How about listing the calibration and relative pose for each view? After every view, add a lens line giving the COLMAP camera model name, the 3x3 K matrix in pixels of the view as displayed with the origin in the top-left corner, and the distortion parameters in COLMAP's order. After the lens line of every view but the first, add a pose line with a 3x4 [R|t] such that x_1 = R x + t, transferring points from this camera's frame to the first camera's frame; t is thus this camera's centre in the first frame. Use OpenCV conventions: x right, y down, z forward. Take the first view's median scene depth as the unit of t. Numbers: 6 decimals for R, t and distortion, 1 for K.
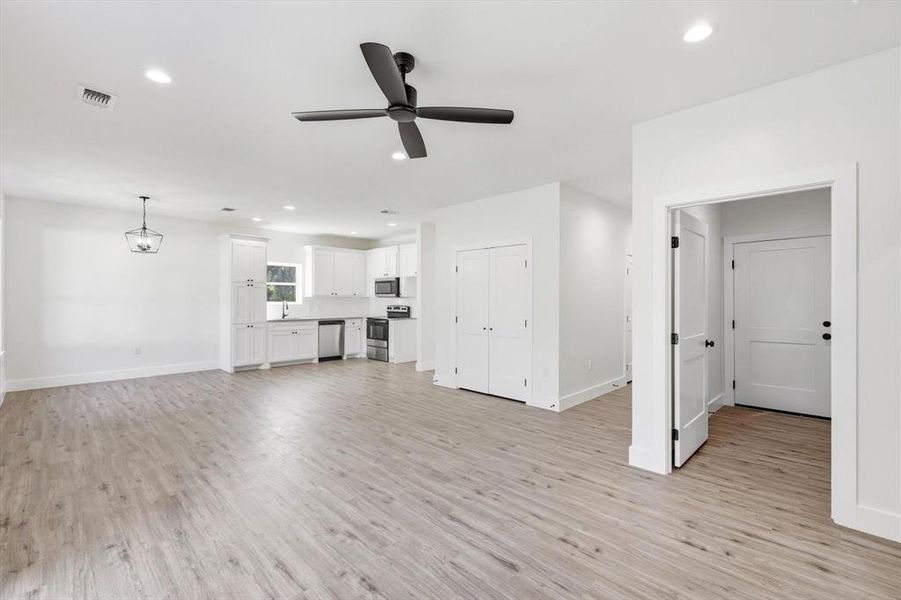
lens RADIAL K [[395.3, 0, 453.1], [0, 395.3, 298.6], [0, 0, 1]] dist [0.001873, -0.000049]
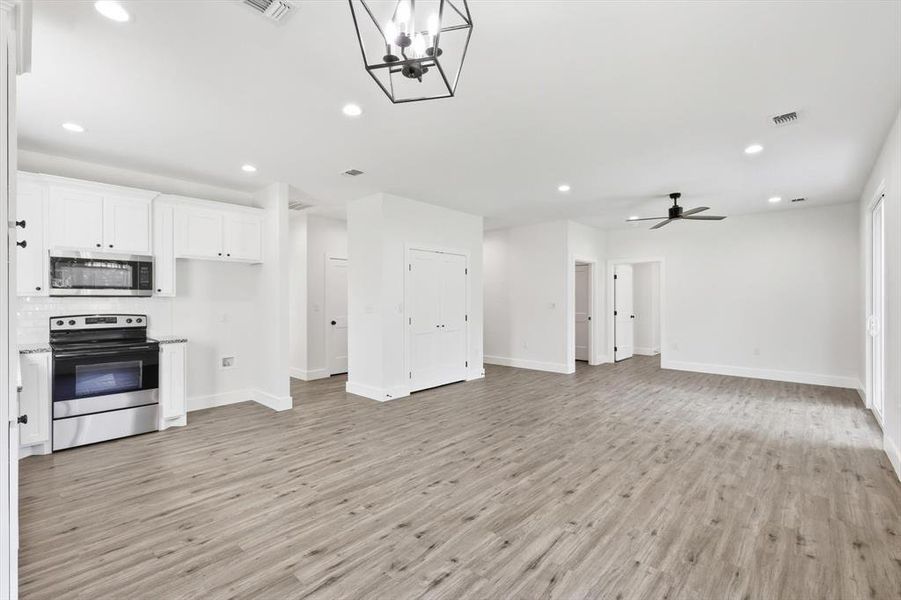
lens RADIAL K [[395.3, 0, 453.1], [0, 395.3, 298.6], [0, 0, 1]] dist [0.001873, -0.000049]
pose [[-0.032366, -0.001117, 0.999475, -1.580253], [0.001971, 0.999997, 0.001181, -0.002080], [-0.999474, 0.002009, -0.032364, 1.568664]]
